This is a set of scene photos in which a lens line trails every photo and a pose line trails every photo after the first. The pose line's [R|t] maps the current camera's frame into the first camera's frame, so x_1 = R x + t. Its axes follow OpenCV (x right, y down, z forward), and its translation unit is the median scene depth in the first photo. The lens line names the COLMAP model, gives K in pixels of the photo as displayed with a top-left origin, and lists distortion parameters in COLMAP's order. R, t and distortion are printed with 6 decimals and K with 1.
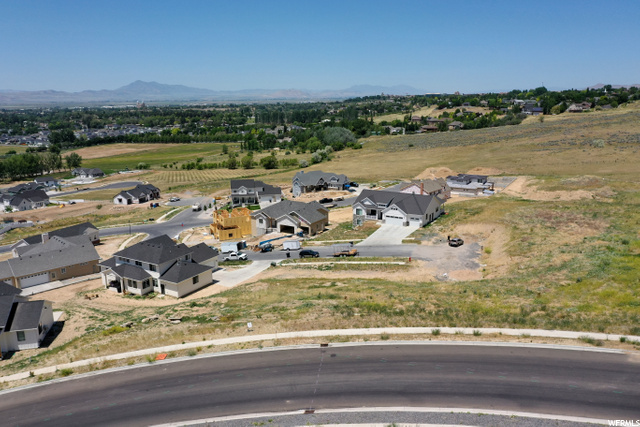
lens RADIAL K [[507.4, 0, 320.0], [0, 507.4, 213.5], [0, 0, 1]] dist [0.003335, 0.007209]
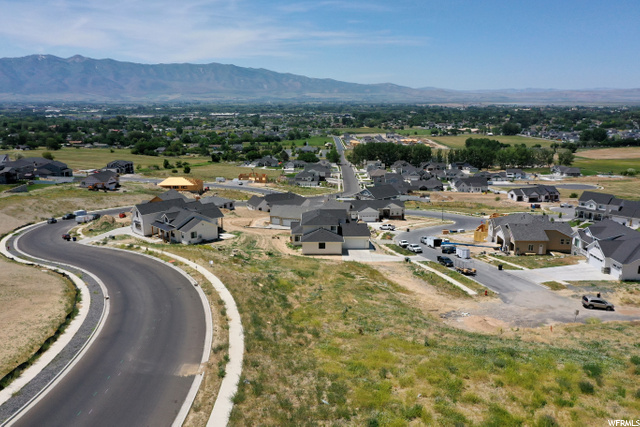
lens RADIAL K [[507.4, 0, 320.0], [0, 507.4, 213.5], [0, 0, 1]] dist [0.003335, 0.007209]
pose [[0.510797, 0.202462, -0.835521, 0.279512], [-0.198991, 0.973325, 0.114201, -0.031079], [0.836355, 0.107928, 0.537459, 0.119751]]
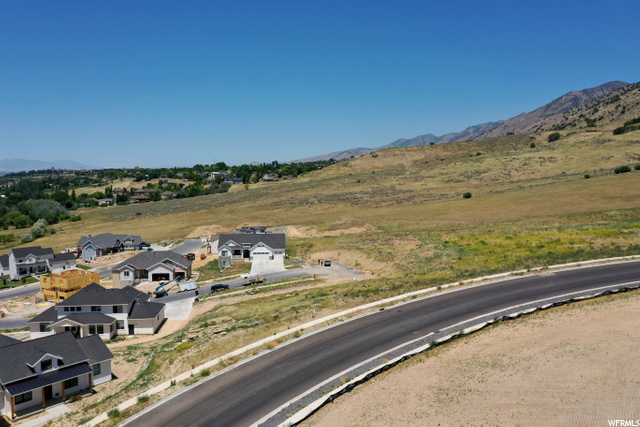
lens RADIAL K [[507.4, 0, 320.0], [0, 507.4, 213.5], [0, 0, 1]] dist [0.003335, 0.007209]
pose [[0.815427, -0.046251, 0.577009, -0.204549], [0.129194, 0.986200, -0.103527, 0.027515], [-0.564259, 0.158965, 0.810150, -0.014292]]
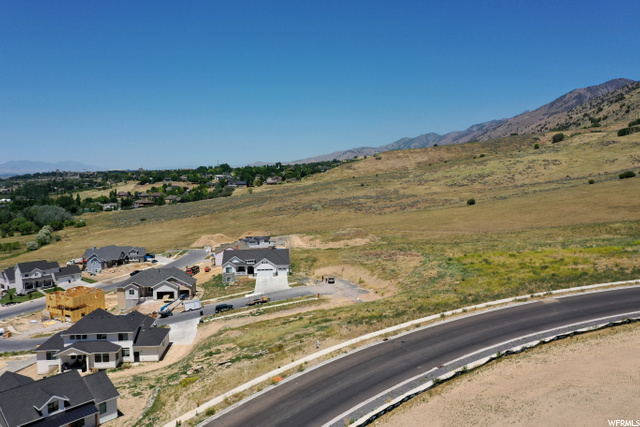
lens RADIAL K [[507.4, 0, 320.0], [0, 507.4, 213.5], [0, 0, 1]] dist [0.003335, 0.007209]
pose [[0.819463, -0.052133, 0.570757, -0.204089], [0.134765, 0.985460, -0.103477, 0.008714], [-0.557063, 0.161713, 0.814573, -0.018831]]
